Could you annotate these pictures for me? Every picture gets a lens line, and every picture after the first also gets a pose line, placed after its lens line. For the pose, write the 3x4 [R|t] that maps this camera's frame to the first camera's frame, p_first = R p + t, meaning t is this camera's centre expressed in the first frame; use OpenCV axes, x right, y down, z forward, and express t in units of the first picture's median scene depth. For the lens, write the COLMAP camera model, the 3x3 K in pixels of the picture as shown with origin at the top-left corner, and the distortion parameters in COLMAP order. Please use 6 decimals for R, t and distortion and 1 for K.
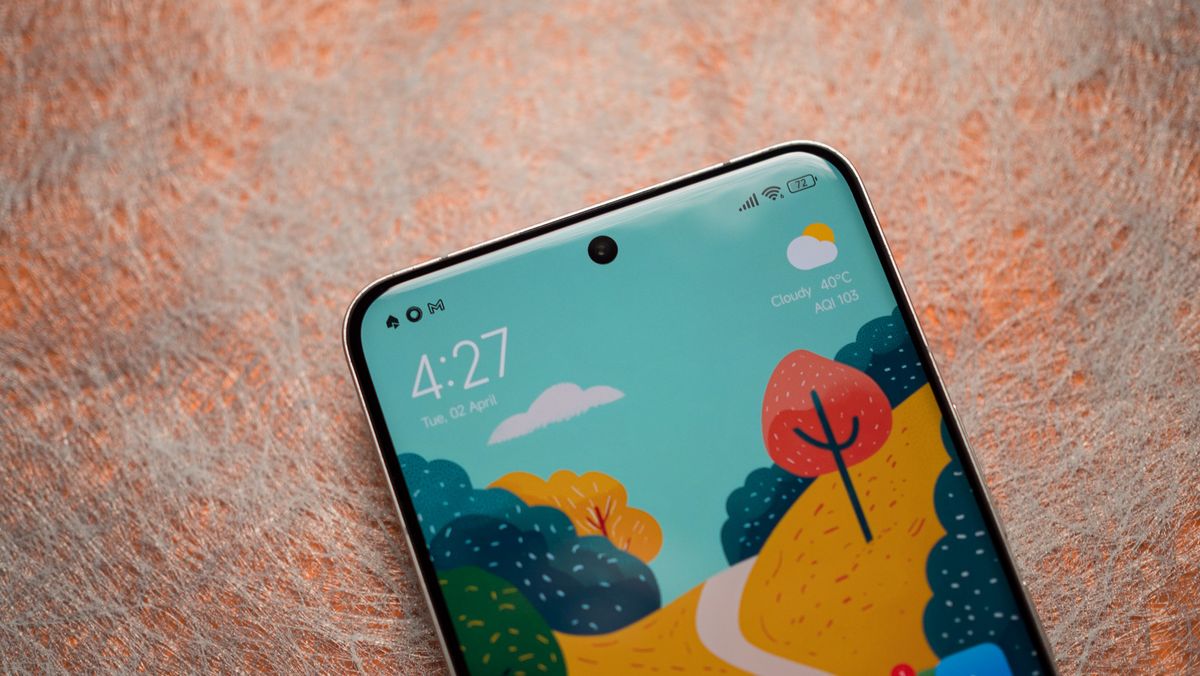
lens RADIAL K [[1808.1, 0, 597.0], [0, 1808.1, 337.0], [0, 0, 1]] dist [-0.098684, 0.000000]
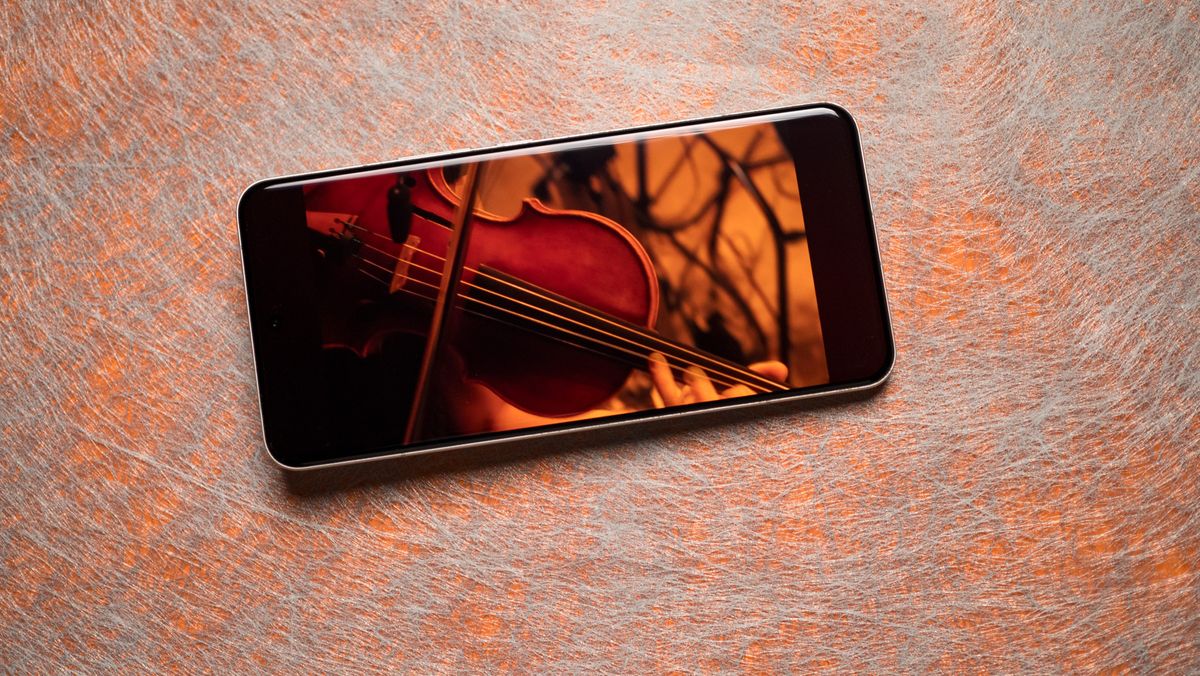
lens RADIAL K [[1808.1, 0, 599.3], [0, 1808.1, 337.8], [0, 0, 1]] dist [-0.098684, 0.000000]
pose [[0.990612, 0.134707, -0.023259, 0.061116], [-0.124836, 0.960781, 0.247621, -0.159246], [0.055703, -0.242393, 0.968578, -0.840097]]
